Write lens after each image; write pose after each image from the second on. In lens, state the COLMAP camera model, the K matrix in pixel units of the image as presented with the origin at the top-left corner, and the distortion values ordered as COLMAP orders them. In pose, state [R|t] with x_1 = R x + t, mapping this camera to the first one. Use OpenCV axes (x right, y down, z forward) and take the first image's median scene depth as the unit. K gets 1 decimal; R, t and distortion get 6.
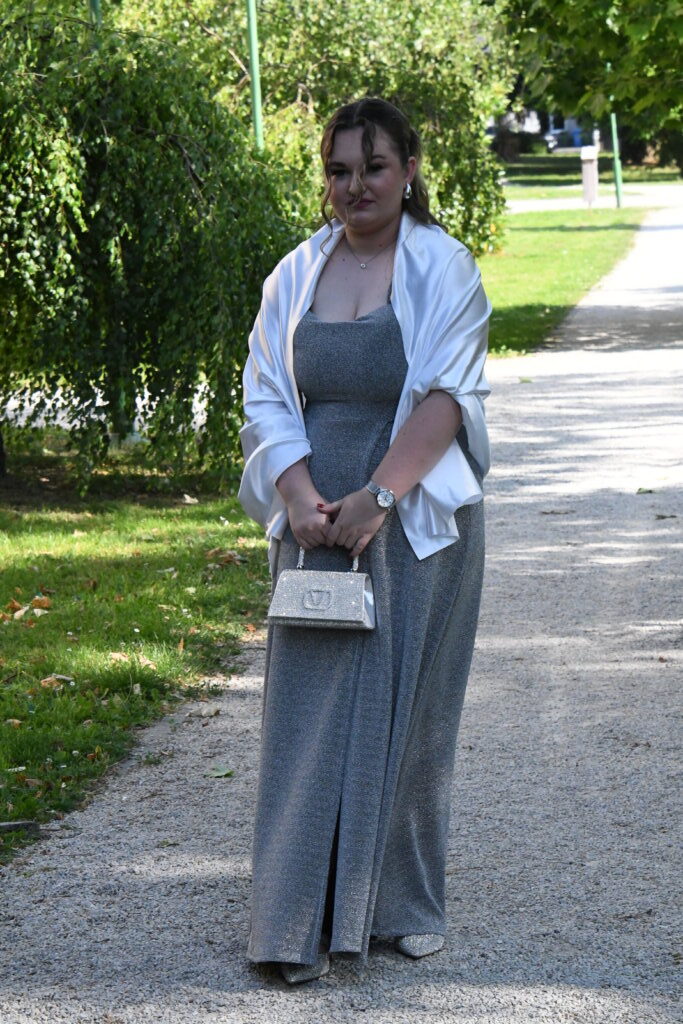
lens RADIAL K [[4191.2, 0, 339.2], [0, 4191.2, 503.8], [0, 0, 1]] dist [0.803794, 0.000000]
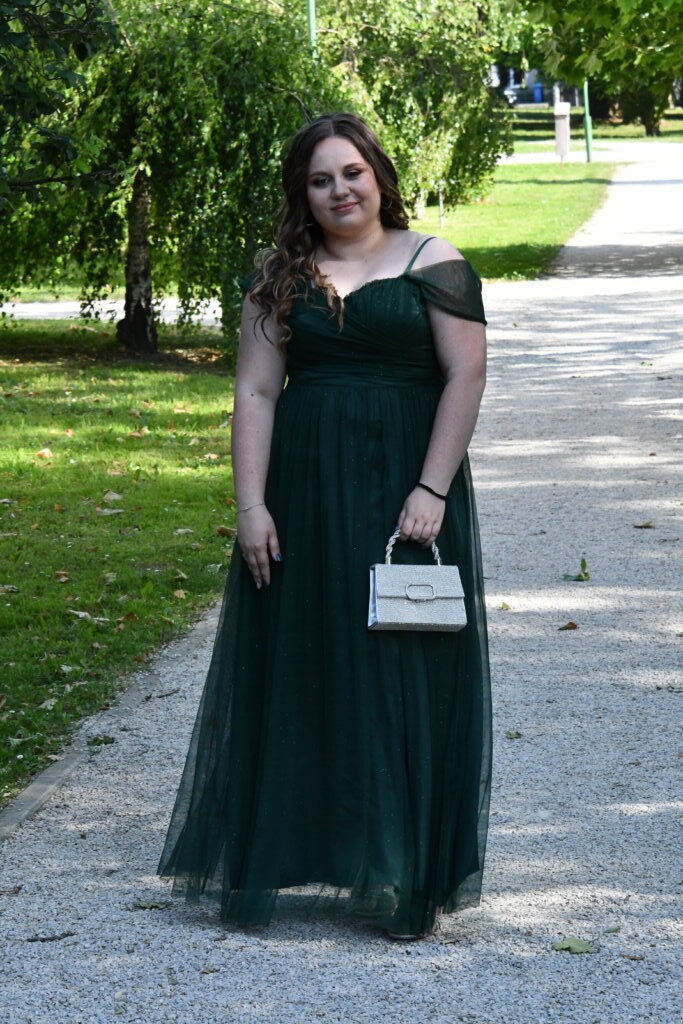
lens RADIAL K [[4451.9, 0, 373.8], [0, 4451.9, 501.3], [0, 0, 1]] dist [0.984764, 0.000000]
pose [[0.999562, 0.016861, 0.024313, -0.012942], [-0.016988, 0.999843, 0.005012, 0.009361], [-0.024225, -0.005423, 0.999692, -0.113960]]
